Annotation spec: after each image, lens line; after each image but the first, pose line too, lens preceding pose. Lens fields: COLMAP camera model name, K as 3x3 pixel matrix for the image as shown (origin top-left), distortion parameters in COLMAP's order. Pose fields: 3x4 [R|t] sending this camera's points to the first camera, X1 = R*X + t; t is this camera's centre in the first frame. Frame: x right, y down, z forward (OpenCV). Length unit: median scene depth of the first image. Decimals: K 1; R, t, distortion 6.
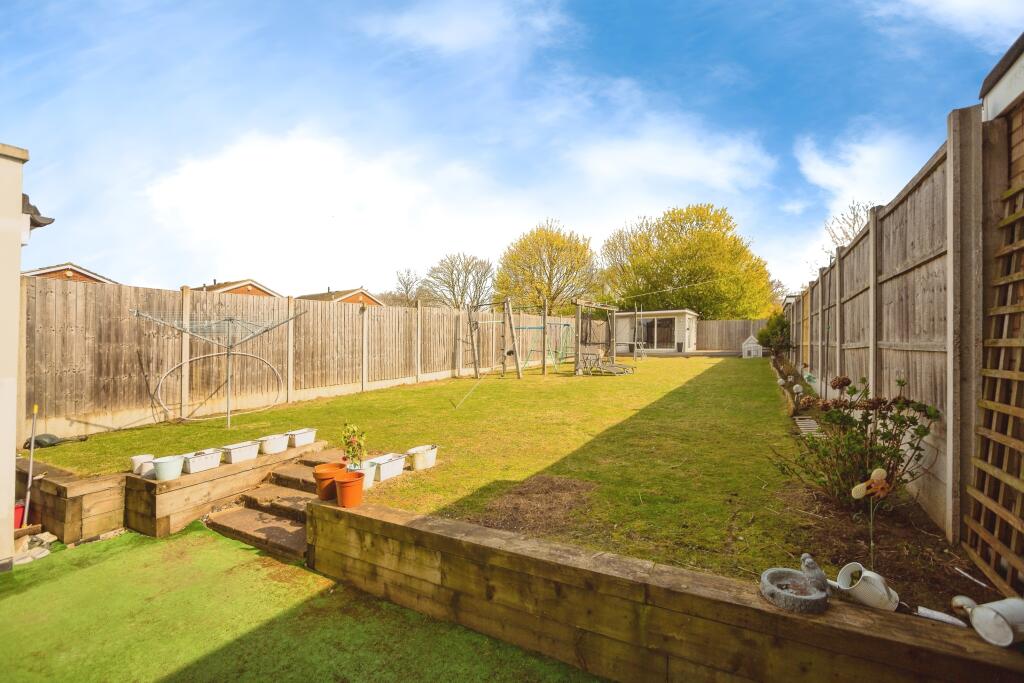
lens RADIAL K [[442.6, 0, 516.5], [0, 442.6, 340.5], [0, 0, 1]] dist [-0.014654, 0.002585]
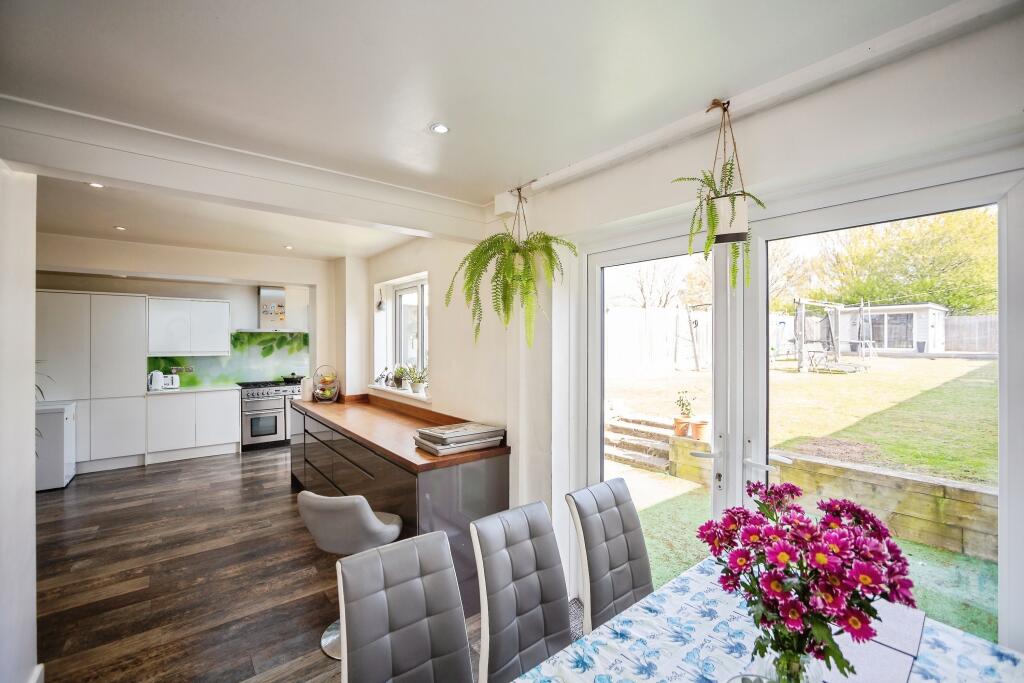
lens RADIAL K [[442.6, 0, 525.7], [0, 442.6, 324.2], [0, 0, 1]] dist [-0.014654, 0.002585]
pose [[0.932469, -0.001653, -0.361246, -0.085451], [-0.008505, 0.999612, -0.026530, 0.000065], [0.361150, 0.027811, 0.932093, -0.165627]]
